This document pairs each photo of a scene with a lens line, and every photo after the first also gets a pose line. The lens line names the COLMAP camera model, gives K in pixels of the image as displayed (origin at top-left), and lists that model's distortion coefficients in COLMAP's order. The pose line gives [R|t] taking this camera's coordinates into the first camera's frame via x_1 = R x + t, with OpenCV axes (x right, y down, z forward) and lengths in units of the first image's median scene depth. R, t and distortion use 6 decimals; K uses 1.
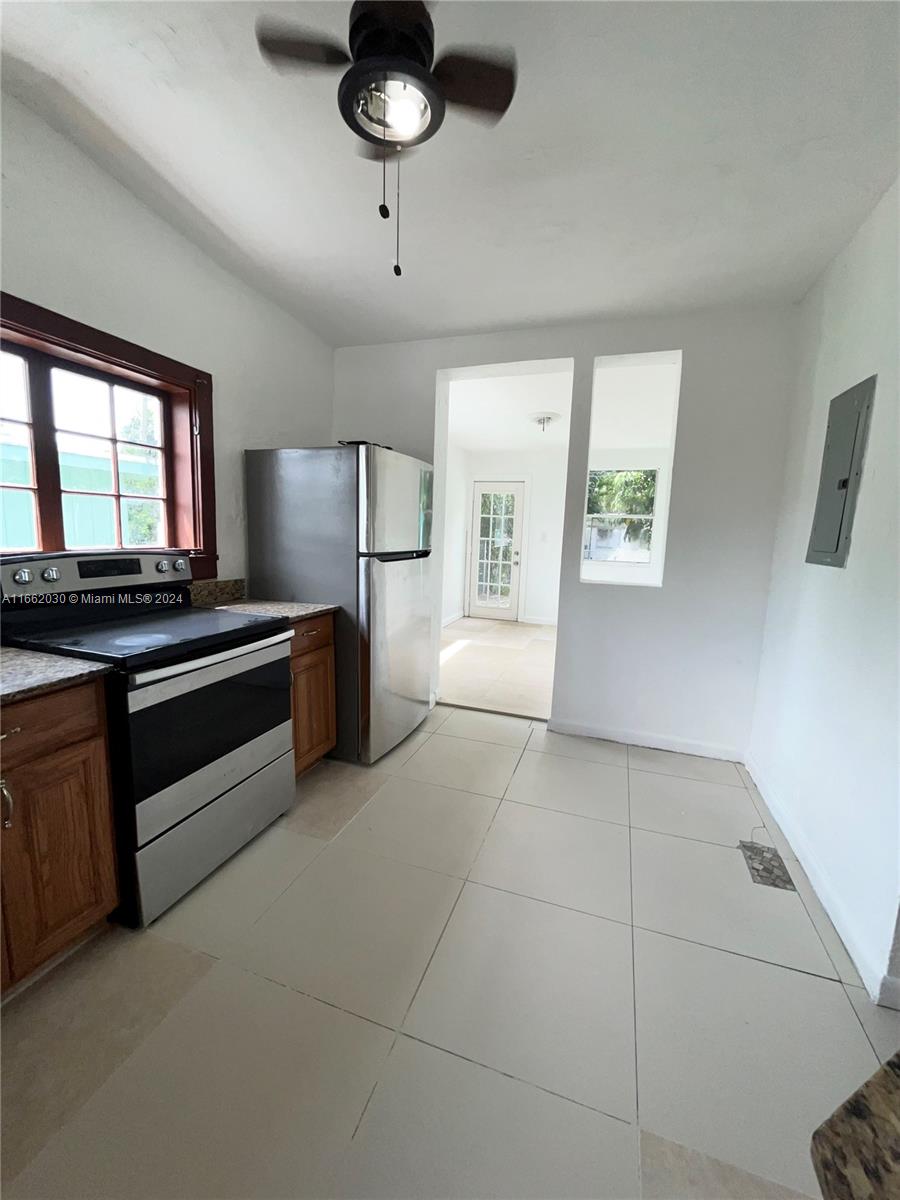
lens RADIAL K [[487.1, 0, 444.3], [0, 487.1, 599.6], [0, 0, 1]] dist [0.000633, 0.000347]
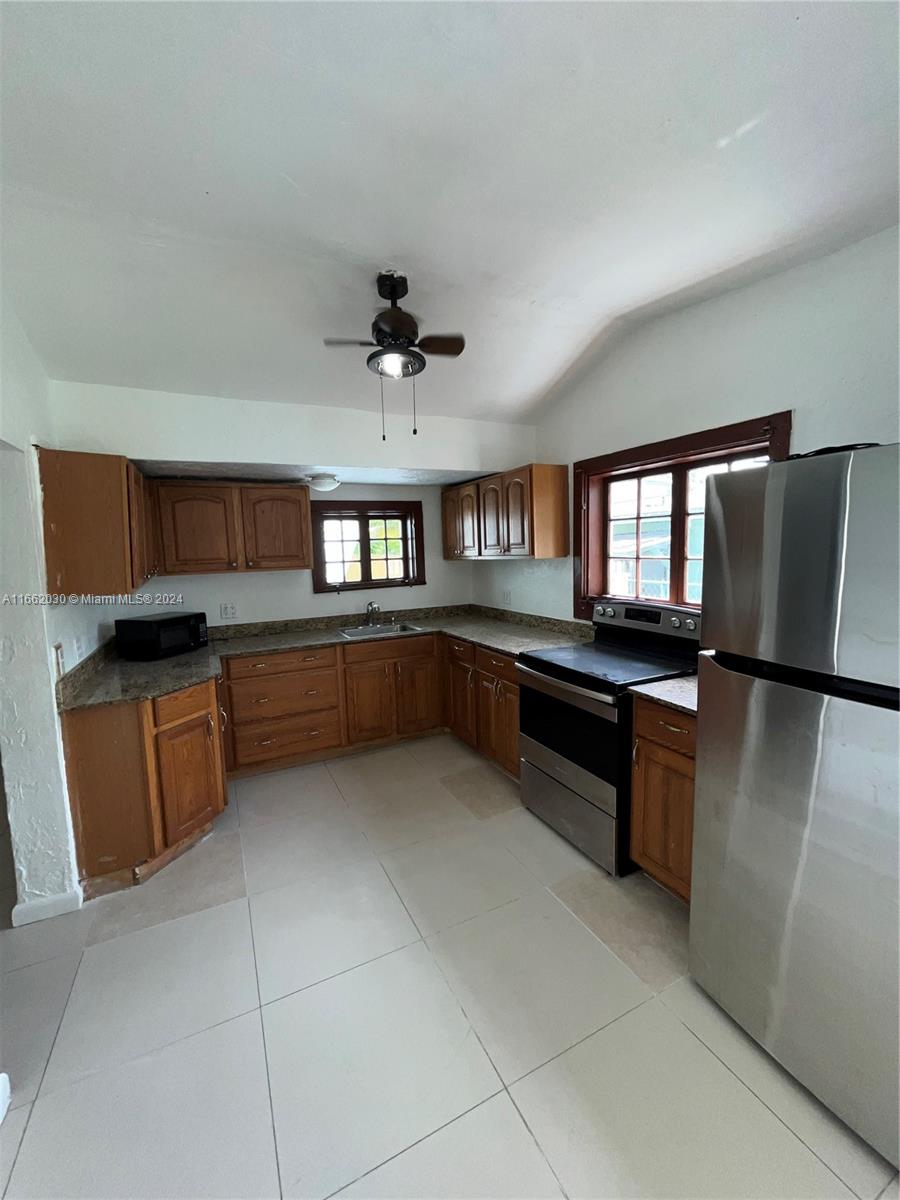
lens RADIAL K [[487.1, 0, 456.2], [0, 487.1, 600.5], [0, 0, 1]] dist [0.000633, 0.000347]
pose [[-0.689512, 0.064193, -0.721423, 0.587601], [-0.102432, 0.977410, 0.184872, -0.269311], [0.716994, 0.201368, -0.667361, 1.346750]]
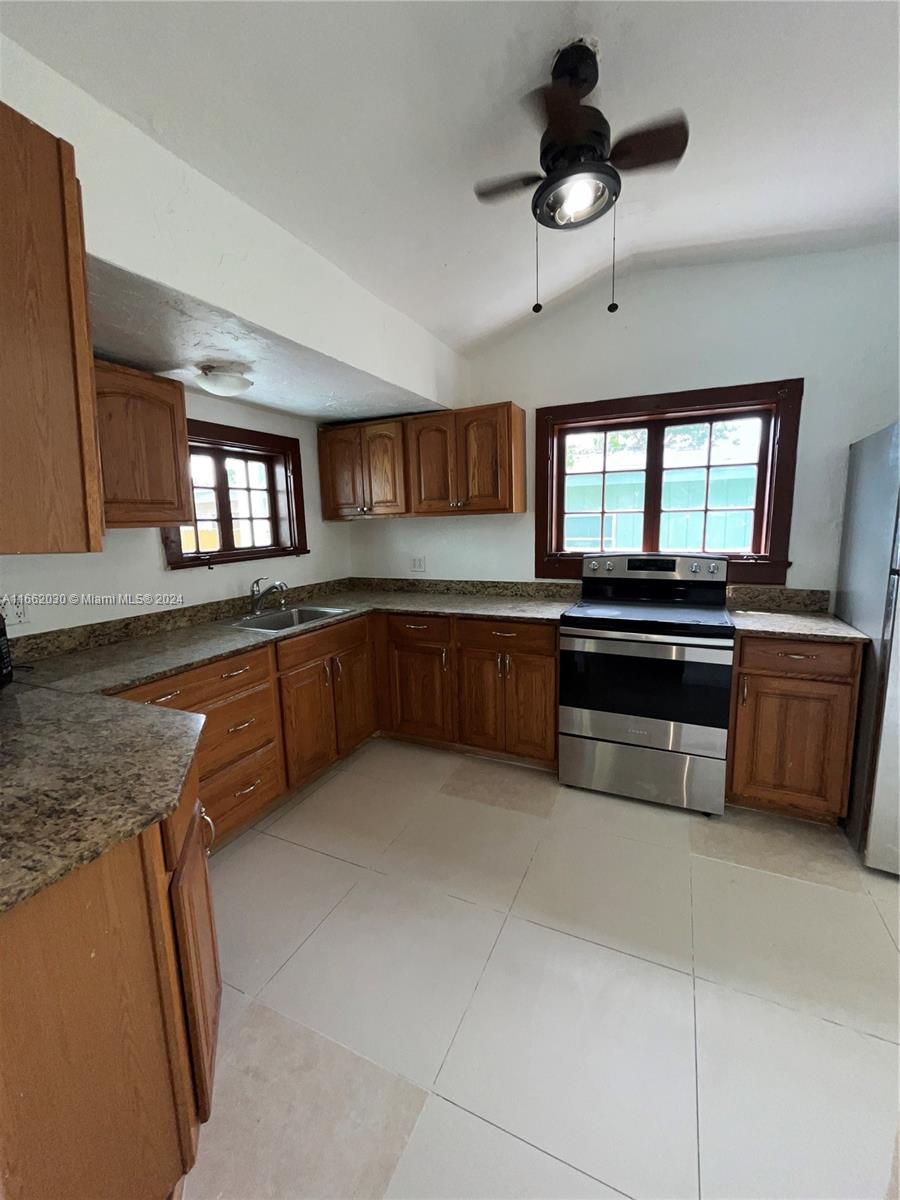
lens RADIAL K [[487.1, 0, 459.5], [0, 487.1, 598.8], [0, 0, 1]] dist [0.000633, 0.000347]
pose [[-0.090637, 0.124655, -0.988052, 0.676268], [-0.128821, 0.982332, 0.135750, -0.078604], [0.987517, 0.139585, -0.072977, 0.503157]]
